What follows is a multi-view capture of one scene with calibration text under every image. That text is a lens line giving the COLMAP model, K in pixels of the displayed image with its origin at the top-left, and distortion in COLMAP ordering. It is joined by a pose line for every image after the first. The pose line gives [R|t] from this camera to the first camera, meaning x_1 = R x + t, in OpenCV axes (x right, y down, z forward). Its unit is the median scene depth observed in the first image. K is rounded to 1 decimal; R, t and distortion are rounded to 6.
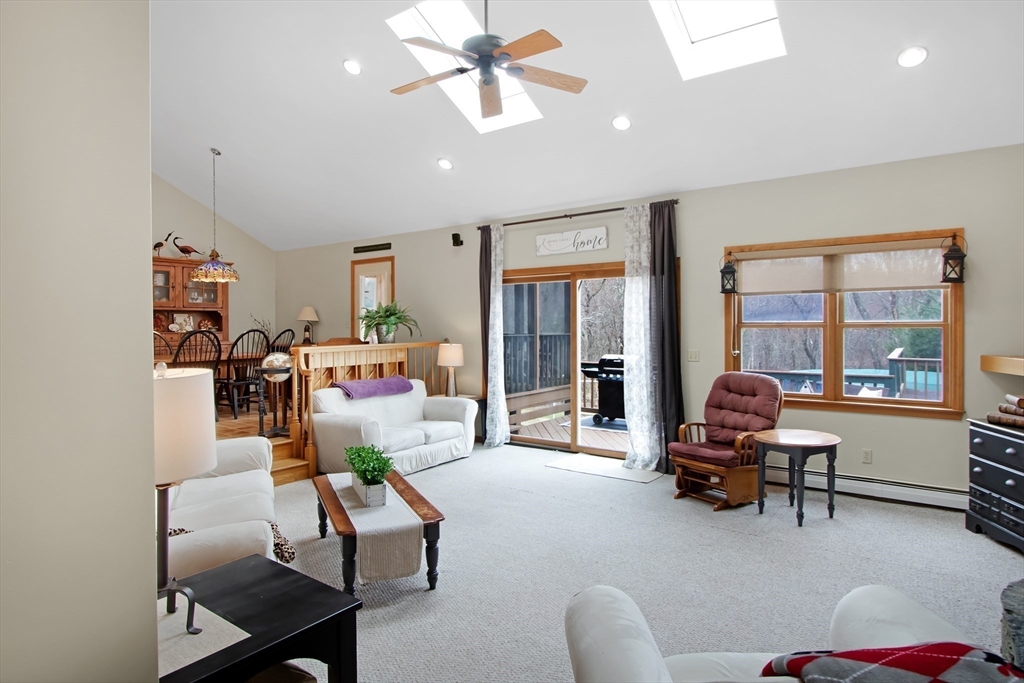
lens RADIAL K [[567.5, 0, 511.5], [0, 567.5, 338.4], [0, 0, 1]] dist [-0.007012, -0.000803]
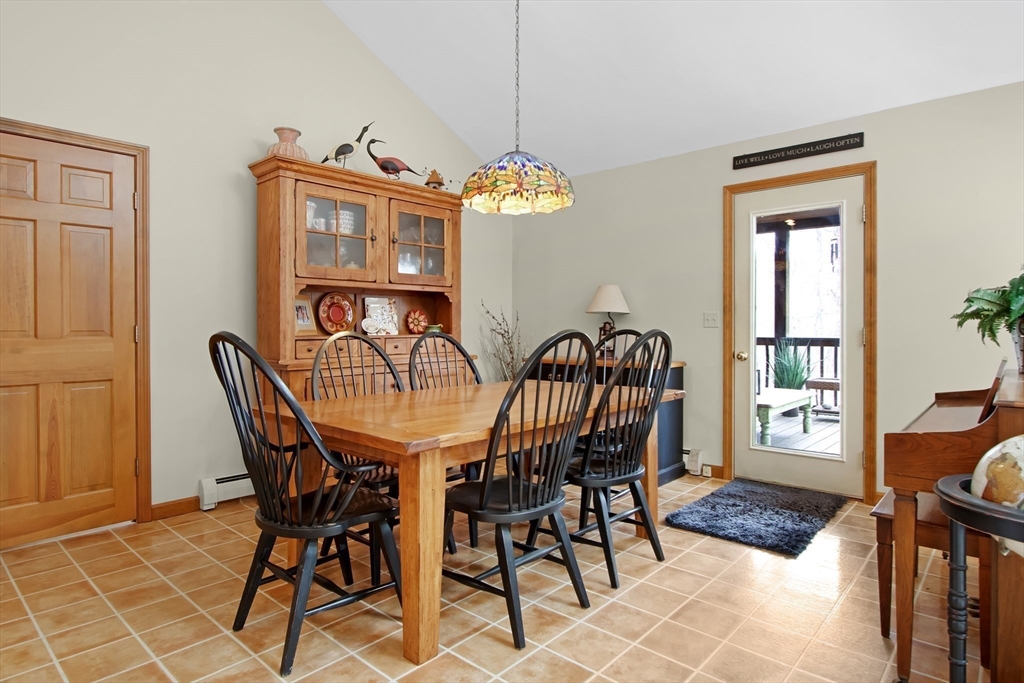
lens RADIAL K [[567.5, 0, 514.4], [0, 567.5, 335.6], [0, 0, 1]] dist [-0.007012, -0.000803]
pose [[0.994415, 0.008407, -0.105201, -0.430768], [-0.008828, 0.999955, -0.003539, -0.010102], [0.105167, 0.004448, 0.994445, 0.545215]]
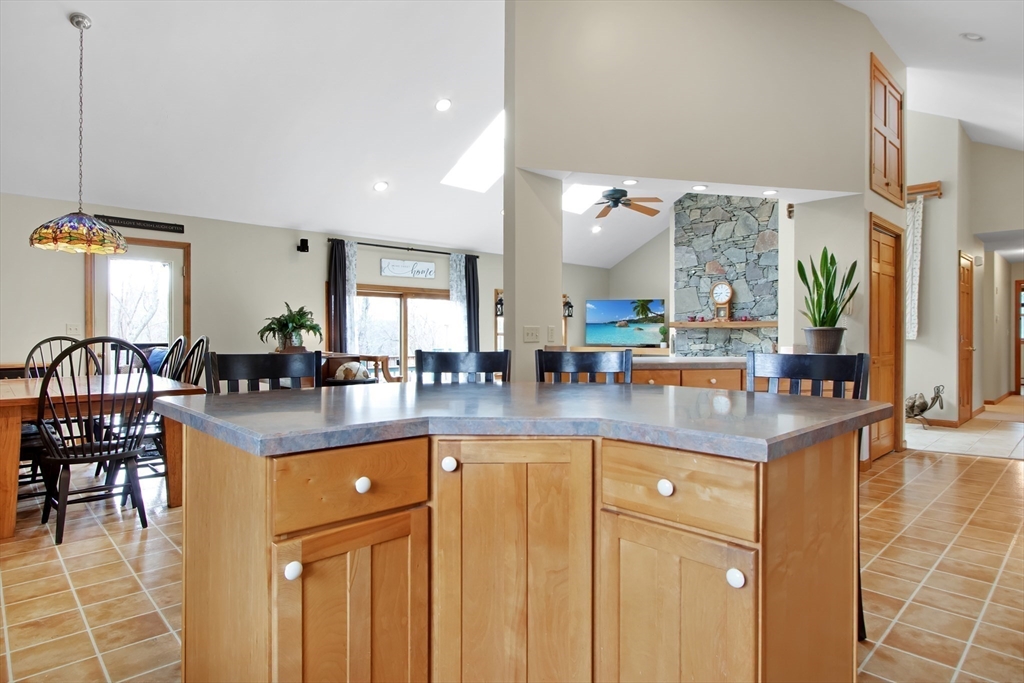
lens RADIAL K [[567.5, 0, 512.8], [0, 567.5, 337.7], [0, 0, 1]] dist [-0.007012, -0.000803]
pose [[0.185423, -0.003613, 0.982652, -0.884652], [0.017882, 0.999840, 0.000302, -0.008234], [-0.982496, 0.017516, 0.185458, 0.420995]]
